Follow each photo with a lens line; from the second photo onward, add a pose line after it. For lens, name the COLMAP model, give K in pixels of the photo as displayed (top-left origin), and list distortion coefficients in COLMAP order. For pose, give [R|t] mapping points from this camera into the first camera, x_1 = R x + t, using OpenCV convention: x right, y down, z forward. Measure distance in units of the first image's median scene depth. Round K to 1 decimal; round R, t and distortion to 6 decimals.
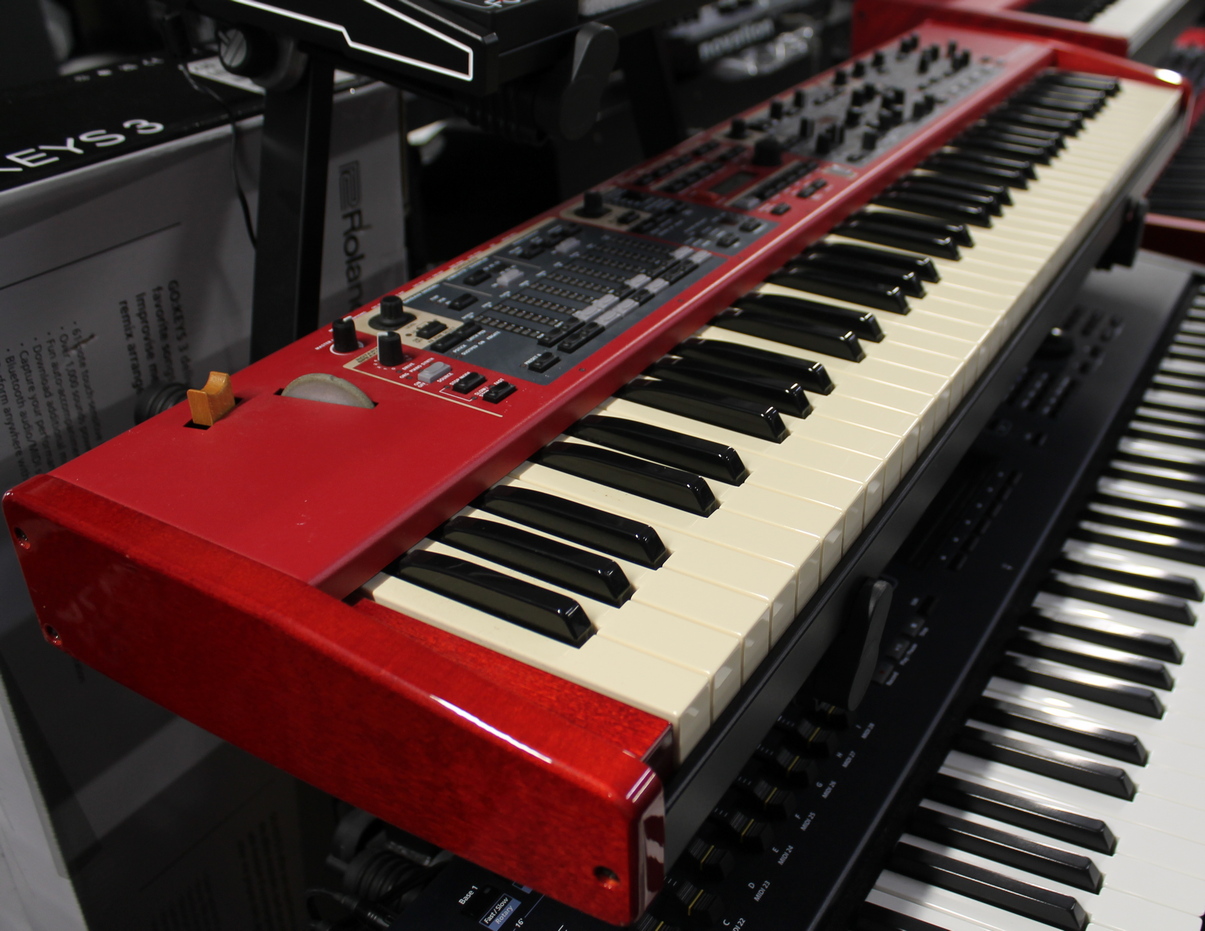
lens RADIAL K [[1238.8, 0, 602.5], [0, 1238.8, 465.5], [0, 0, 1]] dist [-0.077668, 0.004563]
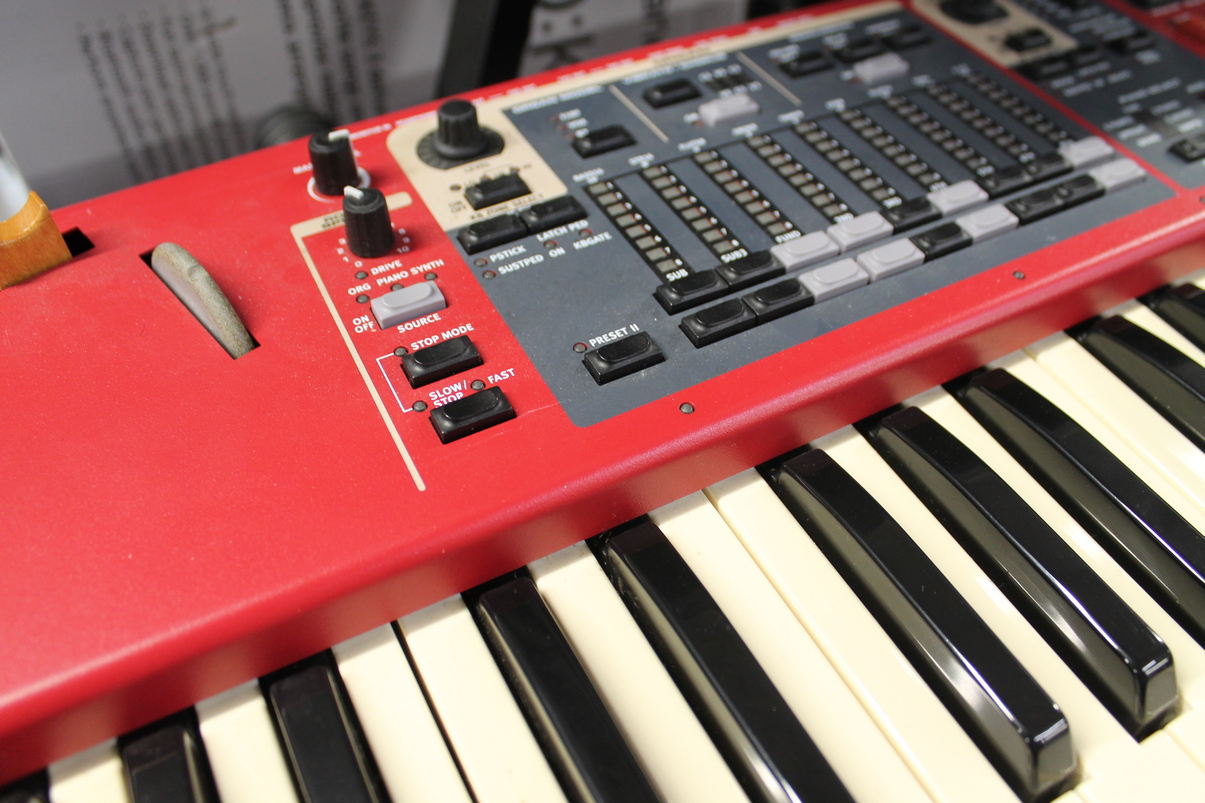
lens RADIAL K [[996.0, 0, 602.5], [0, 996.0, 401.5], [0, 0, 1]] dist [-0.153307, 0.121501]
pose [[0.866050, 0.372893, -0.333030, 0.061038], [-0.264732, 0.907101, 0.327239, -0.153091], [0.424117, -0.195242, 0.884311, 0.551877]]
